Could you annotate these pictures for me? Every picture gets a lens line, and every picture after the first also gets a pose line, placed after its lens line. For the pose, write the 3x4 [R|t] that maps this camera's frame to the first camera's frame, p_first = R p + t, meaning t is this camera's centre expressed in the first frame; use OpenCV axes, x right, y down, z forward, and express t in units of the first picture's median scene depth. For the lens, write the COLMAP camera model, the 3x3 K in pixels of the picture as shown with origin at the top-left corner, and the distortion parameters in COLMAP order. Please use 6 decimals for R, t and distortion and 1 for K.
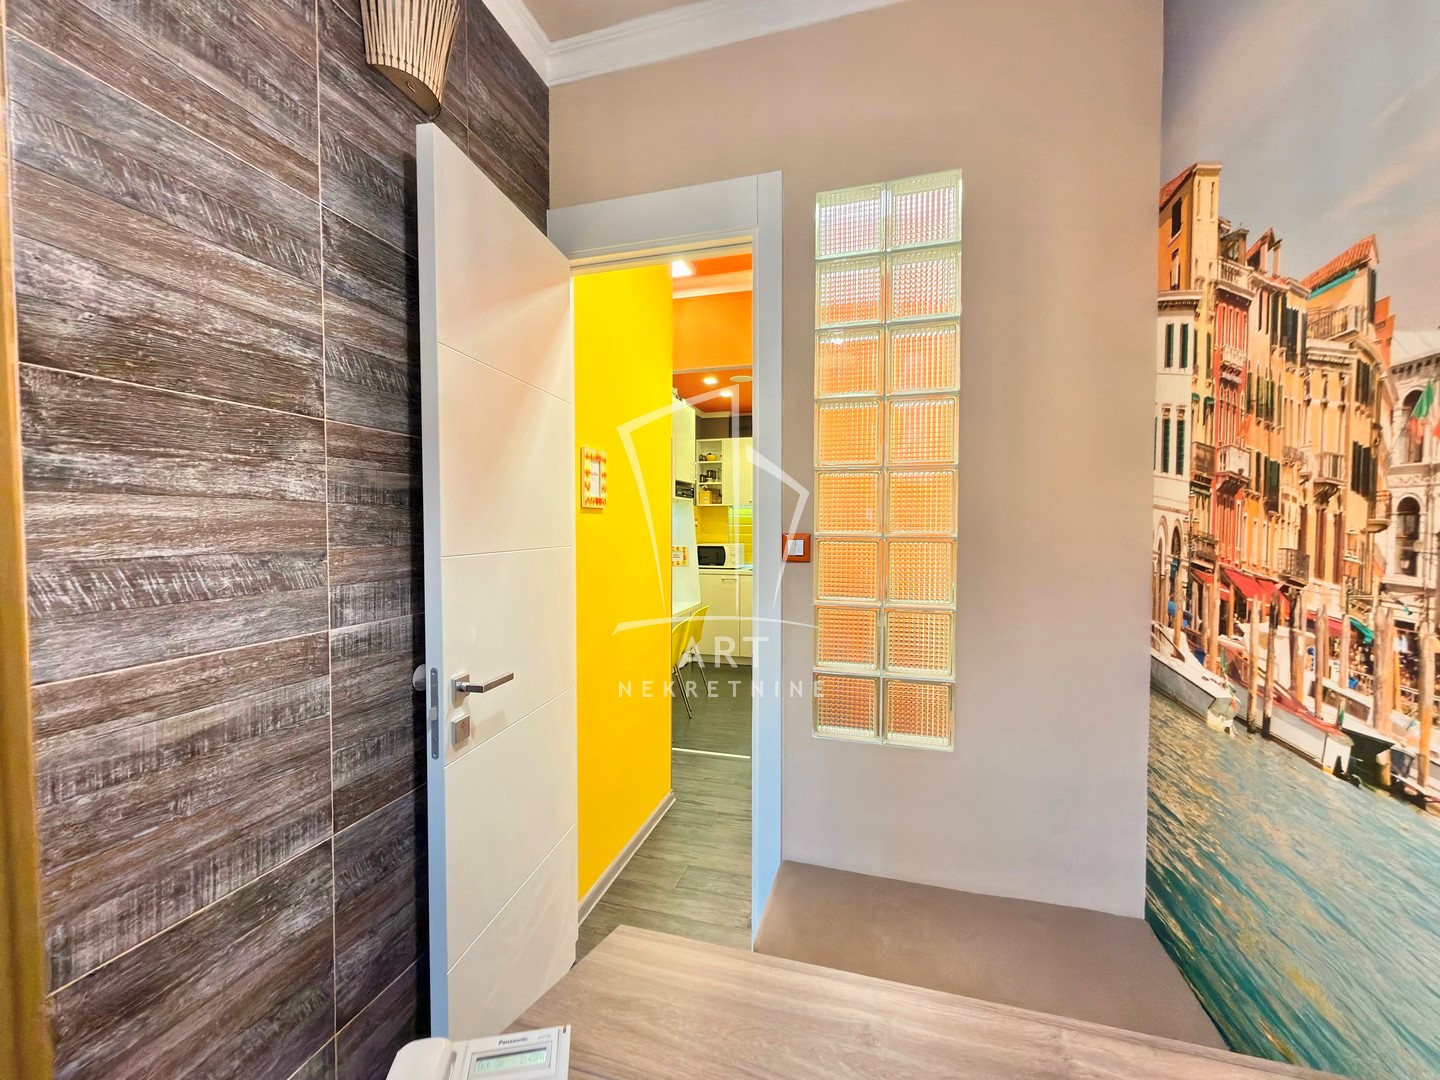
lens RADIAL K [[574.3, 0, 720.0], [0, 574.3, 540.0], [0, 0, 1]] dist [0.000473, 0.000126]
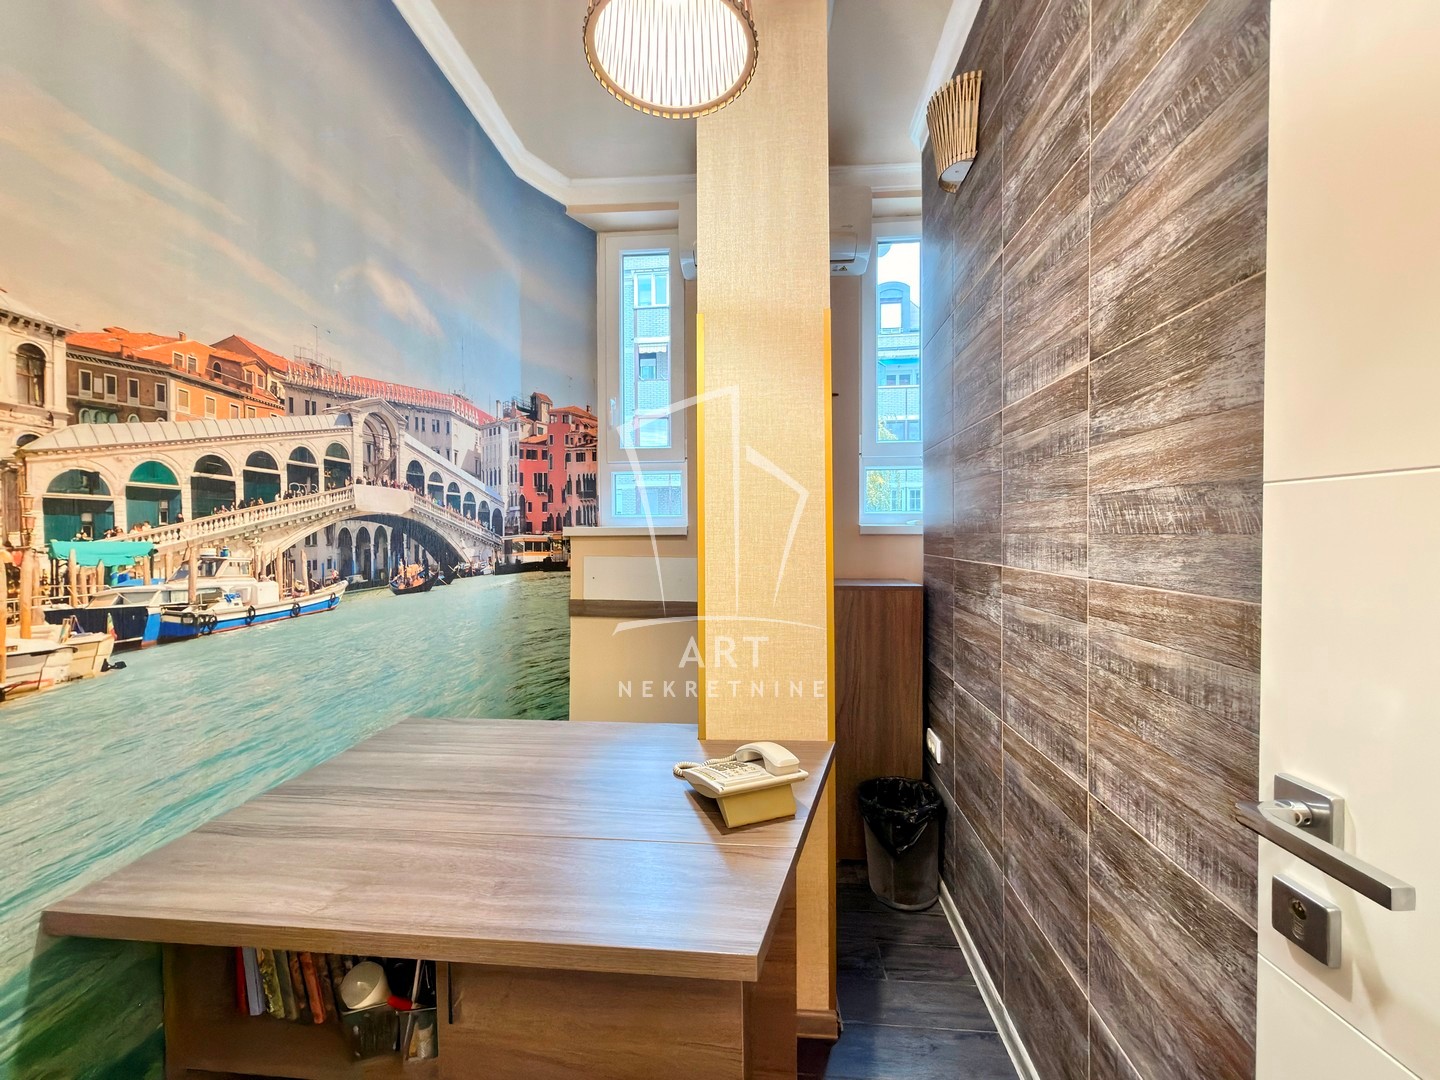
lens RADIAL K [[574.3, 0, 720.0], [0, 574.3, 540.0], [0, 0, 1]] dist [0.000473, 0.000126]
pose [[-0.980912, 0.007860, -0.194293, 0.024446], [-0.000119, 0.999158, 0.041022, 0.074533], [0.194452, 0.040262, -0.980085, 1.813875]]
